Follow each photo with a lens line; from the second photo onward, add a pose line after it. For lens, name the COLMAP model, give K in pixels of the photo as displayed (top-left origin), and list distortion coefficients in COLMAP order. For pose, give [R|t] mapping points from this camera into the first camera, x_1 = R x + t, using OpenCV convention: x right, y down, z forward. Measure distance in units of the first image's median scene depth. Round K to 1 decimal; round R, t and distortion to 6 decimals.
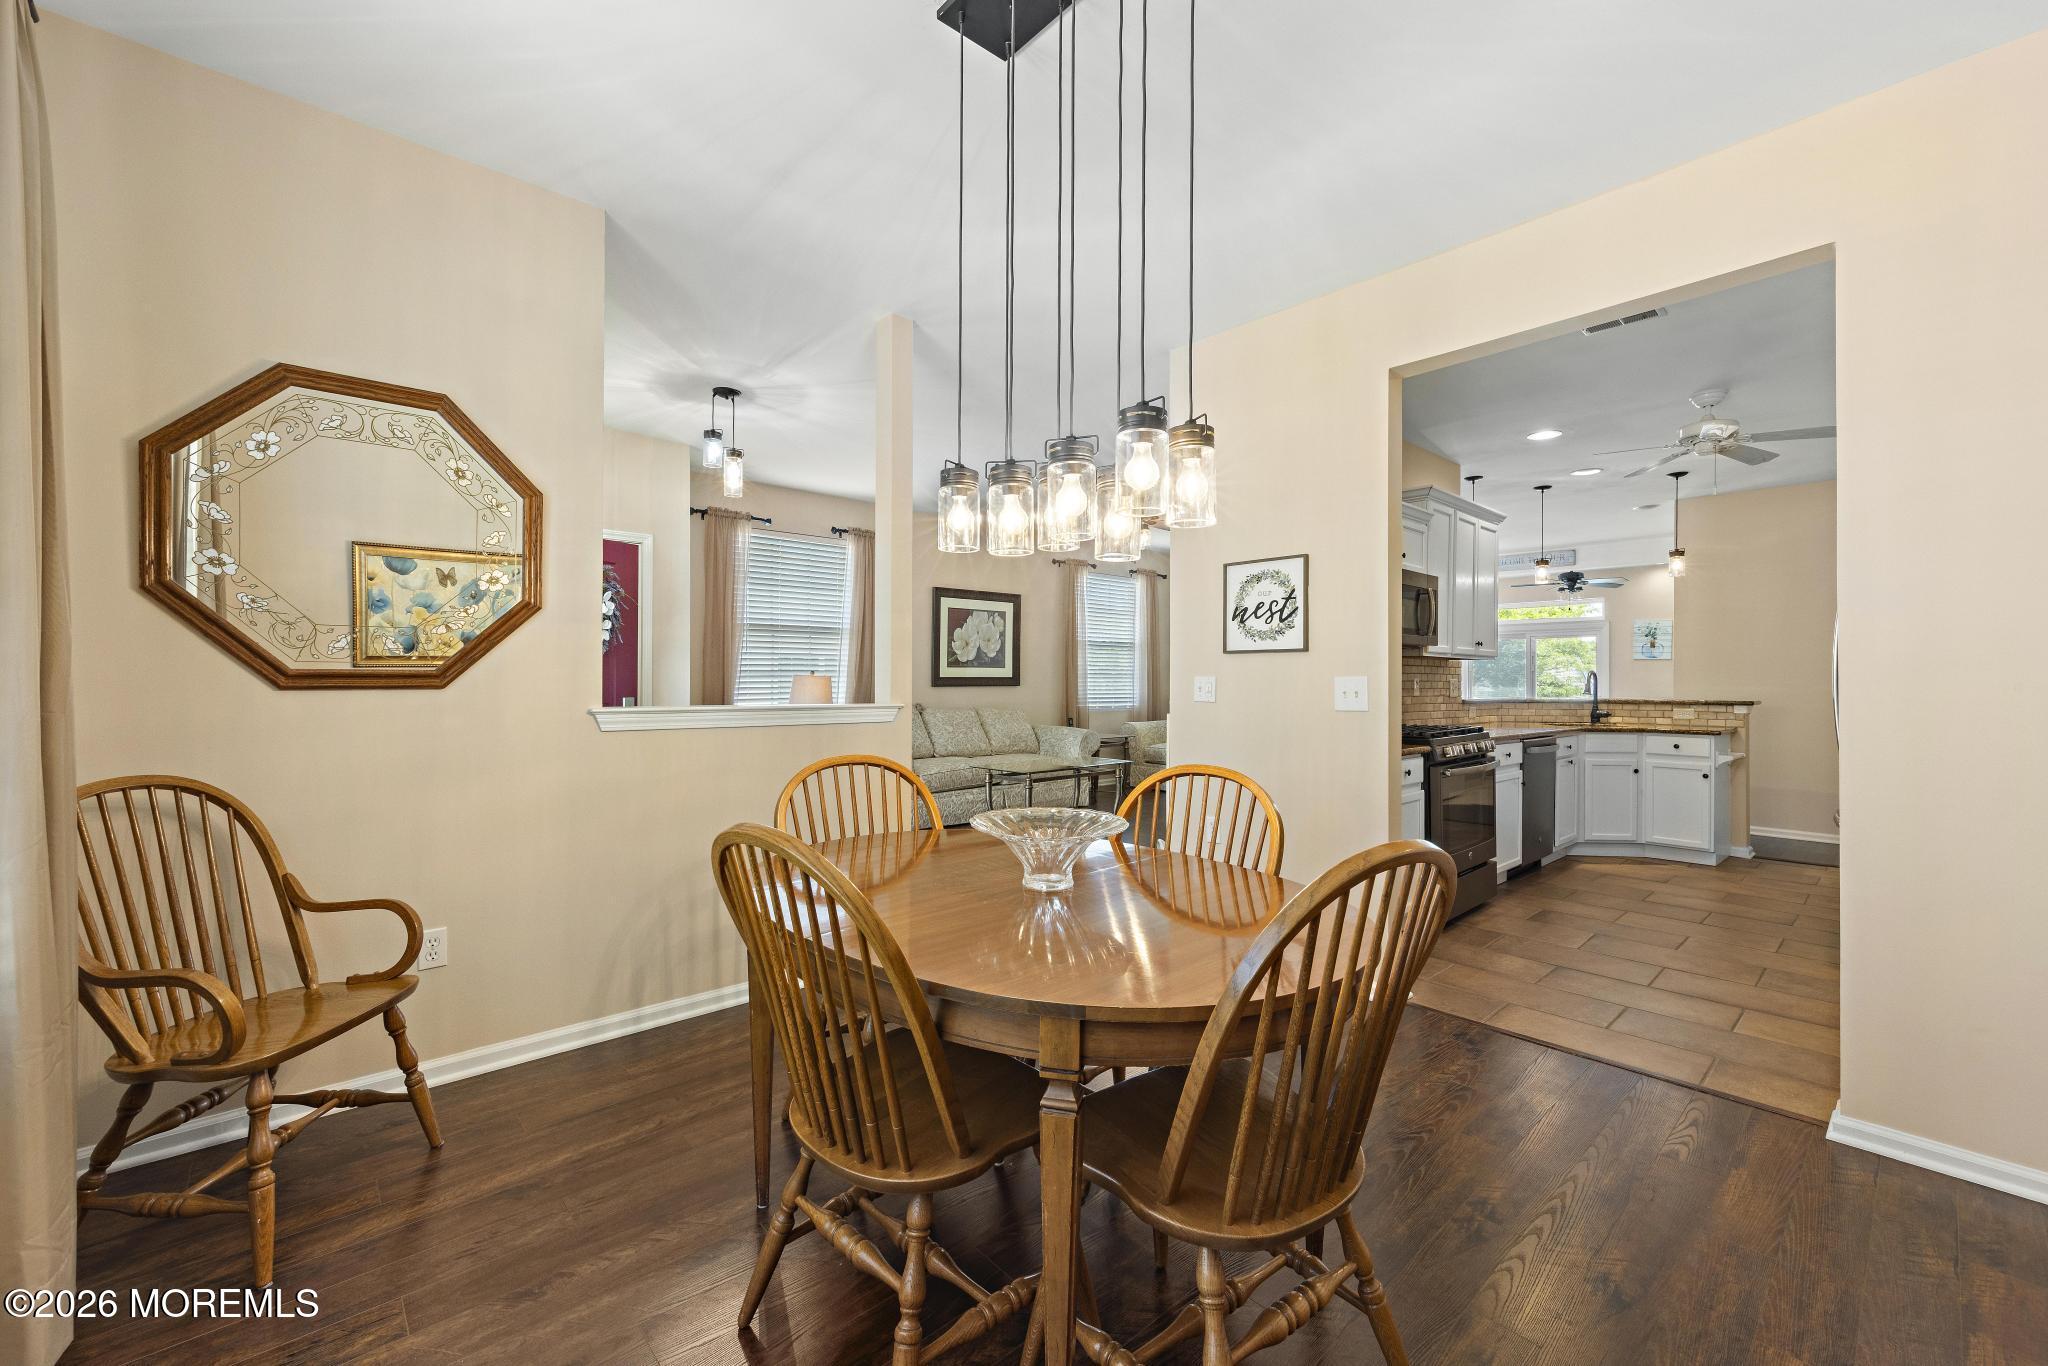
lens RADIAL K [[823.4, 0, 1030.8], [0, 823.4, 672.6], [0, 0, 1]] dist [0.007572, -0.000322]
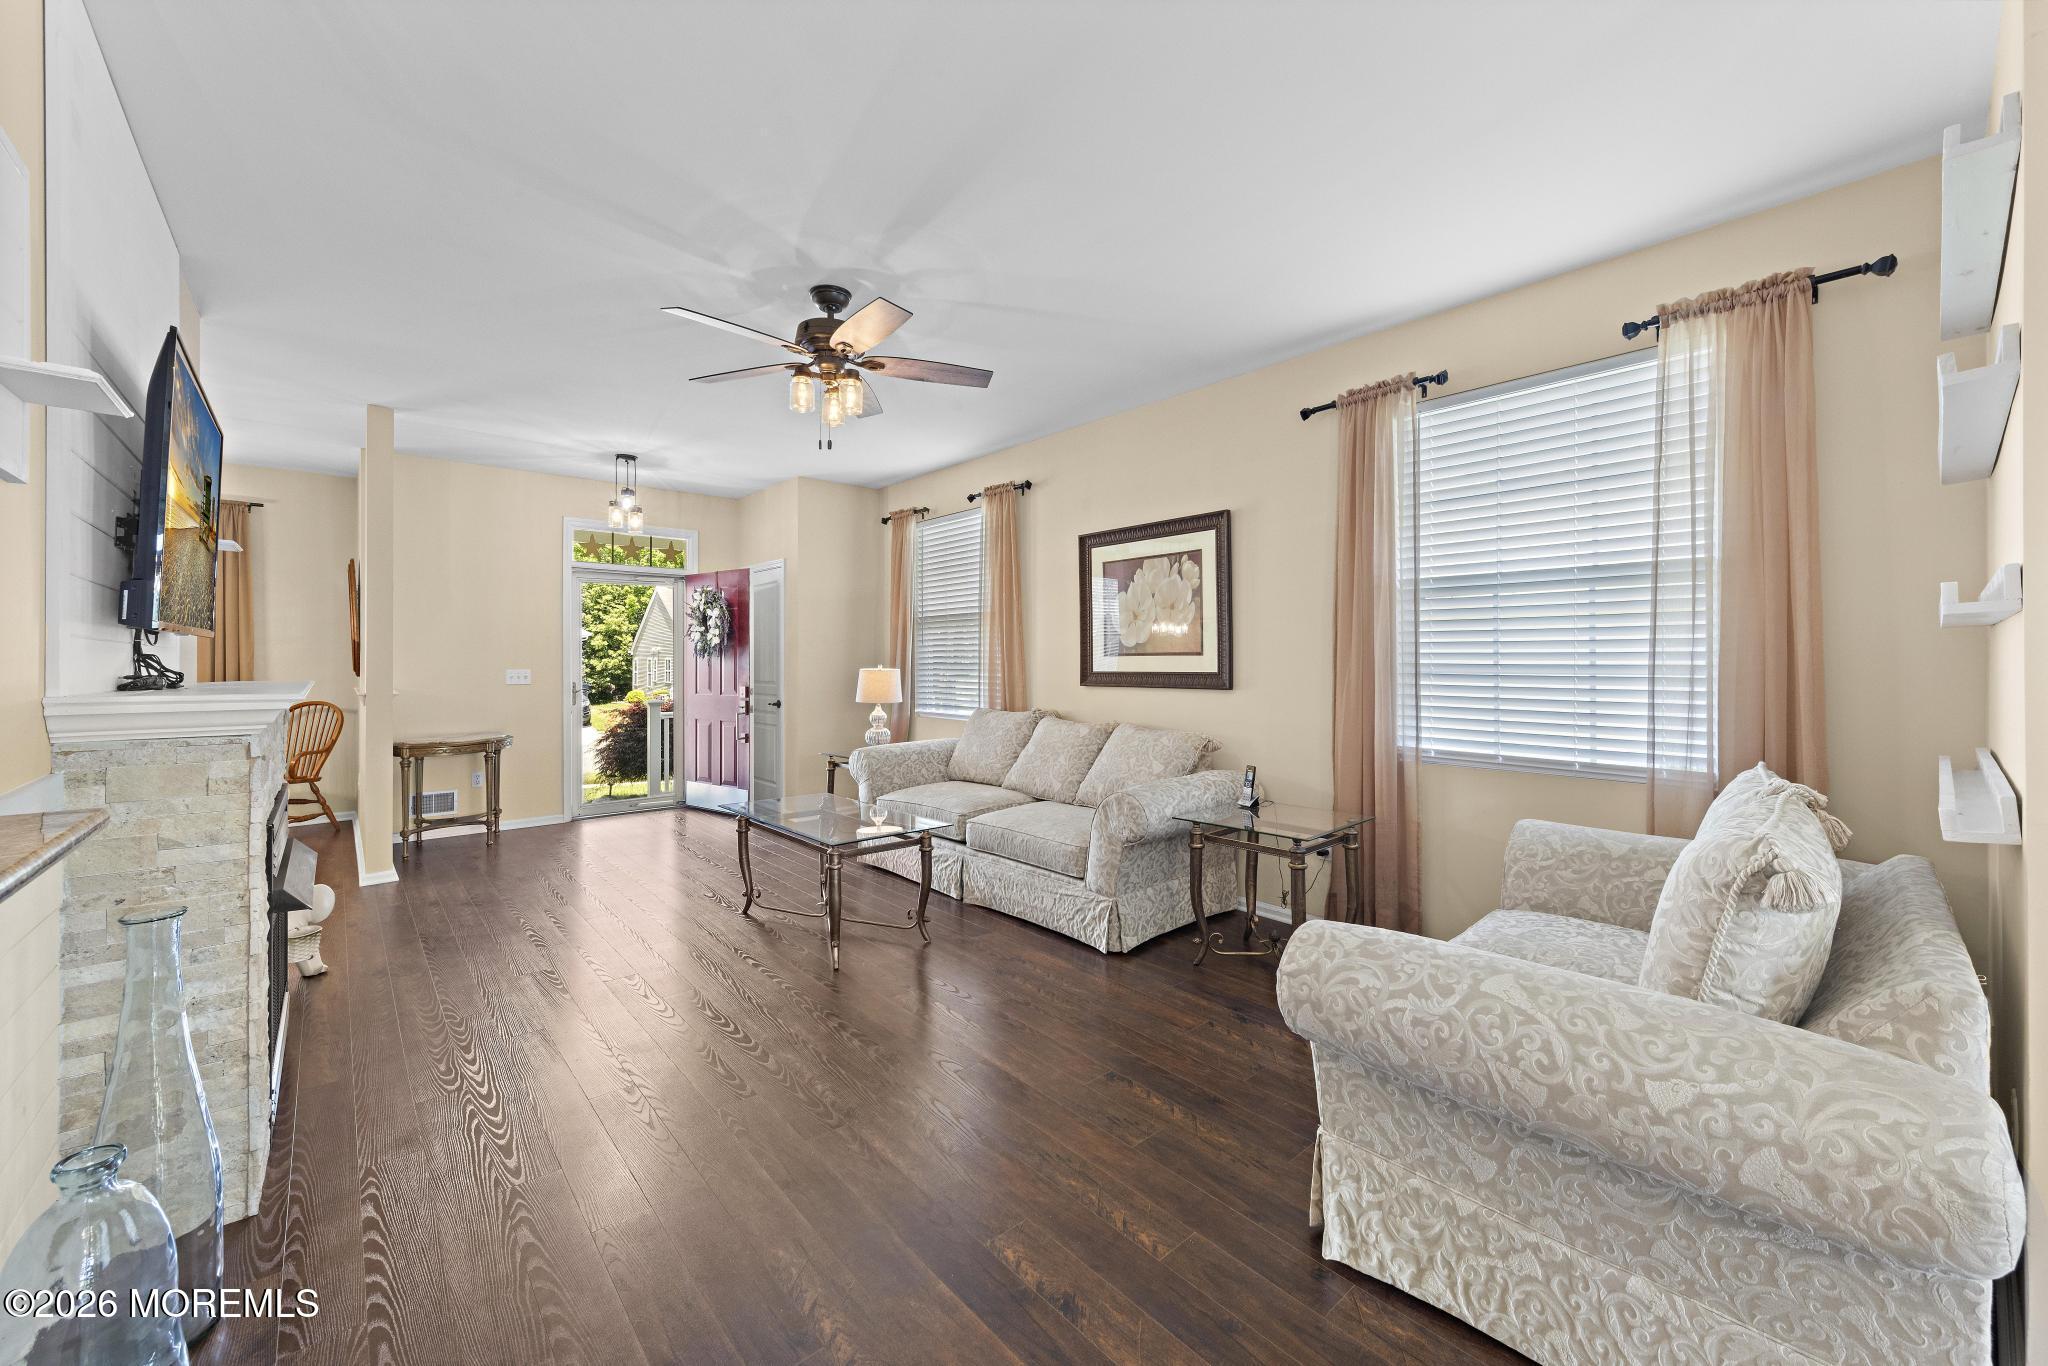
lens RADIAL K [[788.1, 0, 1030.7], [0, 788.1, 659.2], [0, 0, 1]] dist [0.004448, -0.000617]
pose [[-0.010494, -0.008319, -0.999910, 0.499869], [0.008182, 0.999931, -0.008405, 0.000290], [0.999911, -0.008269, -0.010426, 0.934856]]
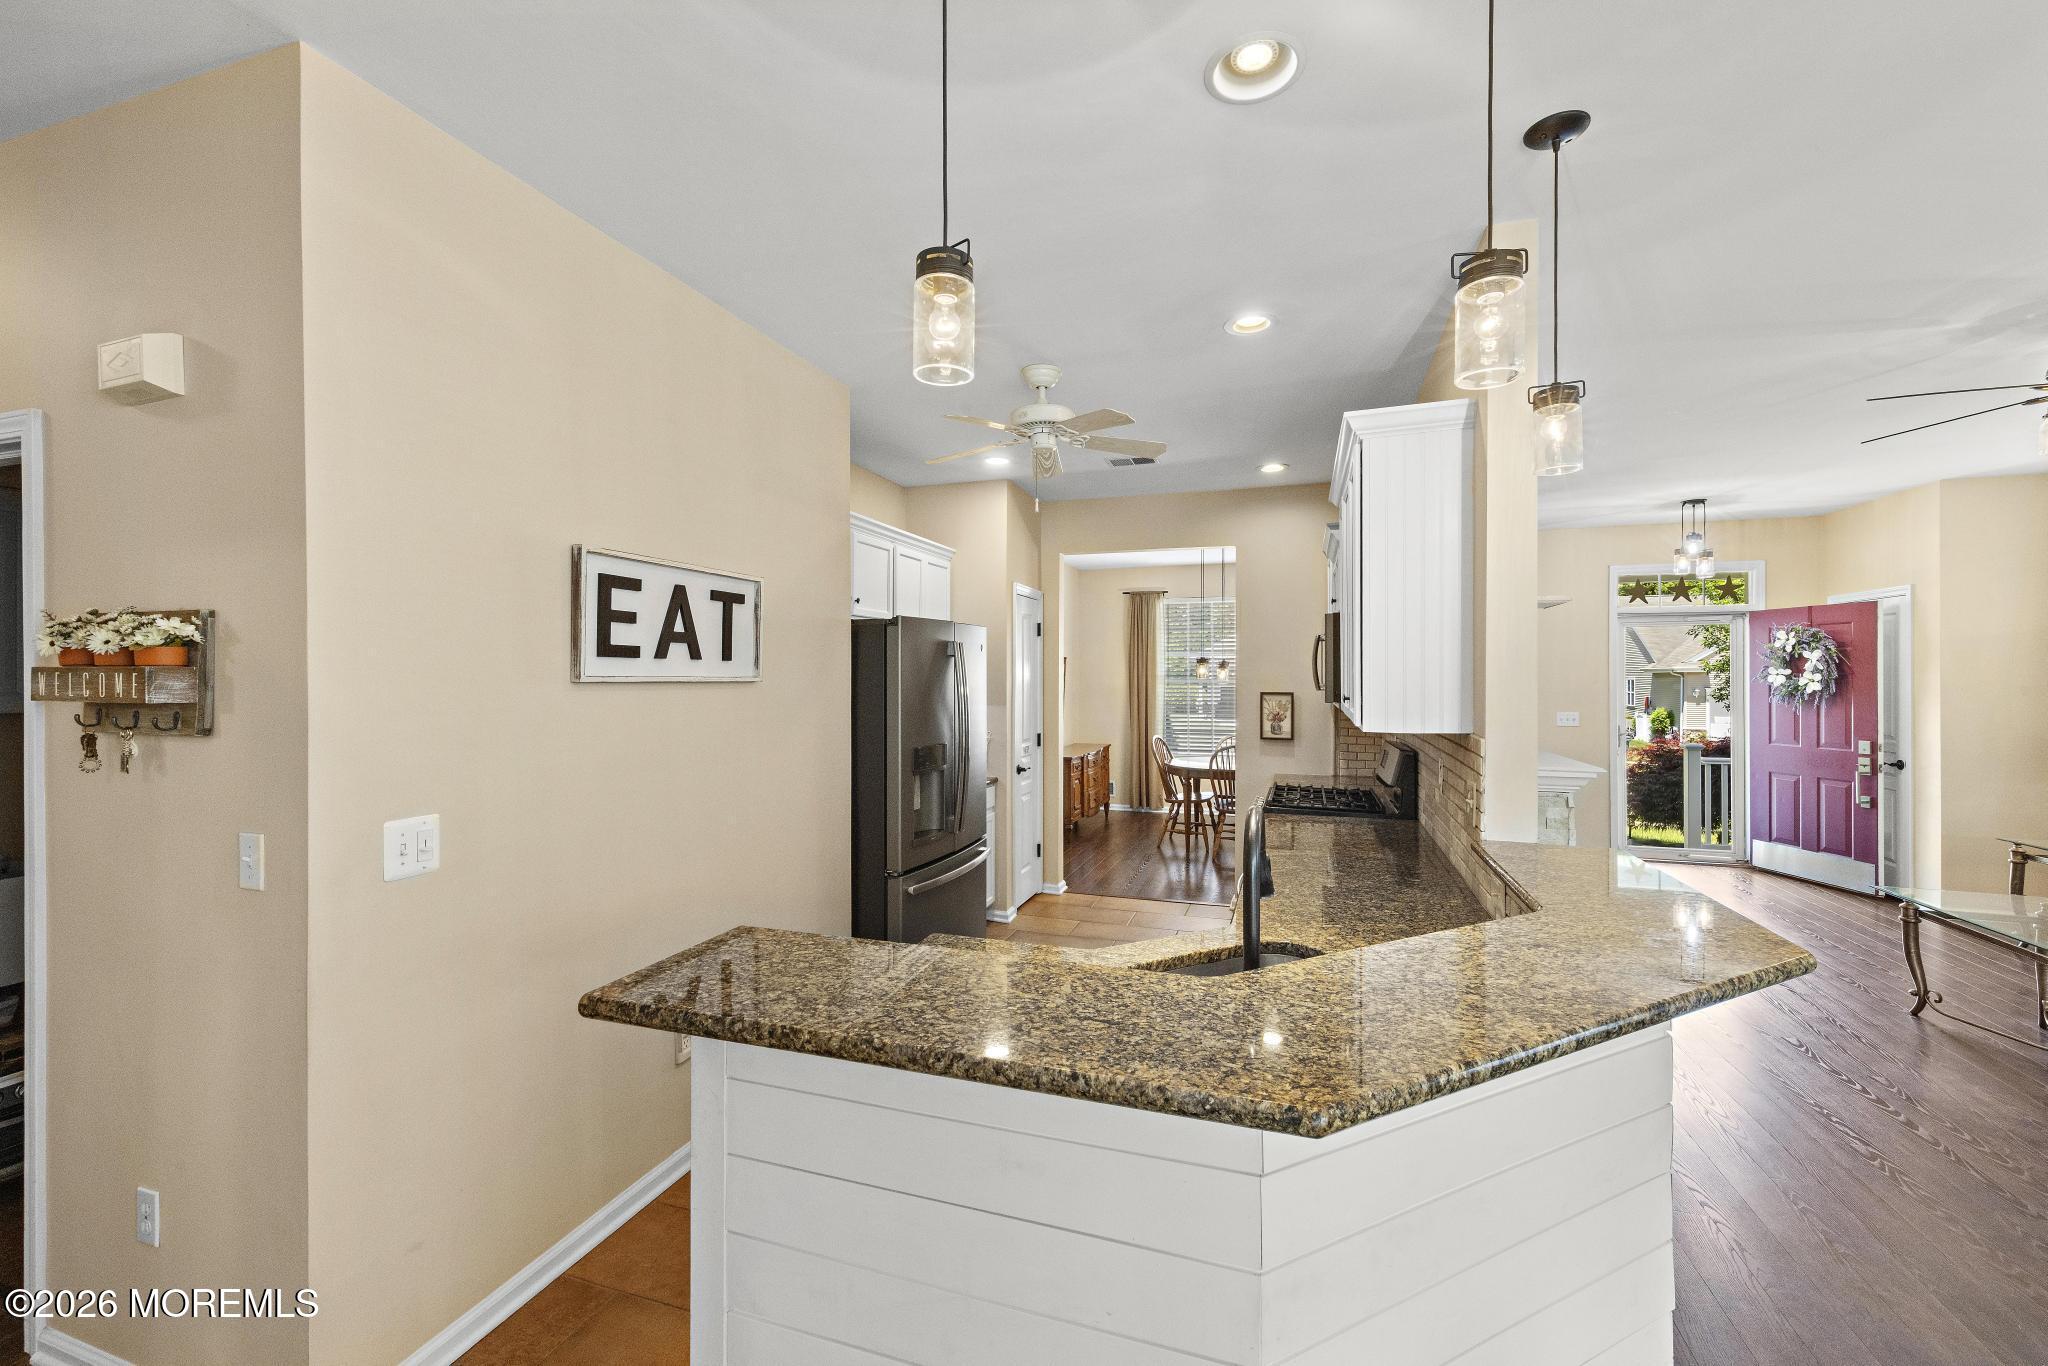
lens RADIAL K [[823.4, 0, 1033.5], [0, 823.4, 678.9], [0, 0, 1]] dist [0.007572, -0.000322]
pose [[-0.868063, -0.003175, -0.496444, 0.661272], [0.000711, 0.999971, -0.007639, -0.029551], [0.496453, -0.006984, -0.868035, 0.907703]]
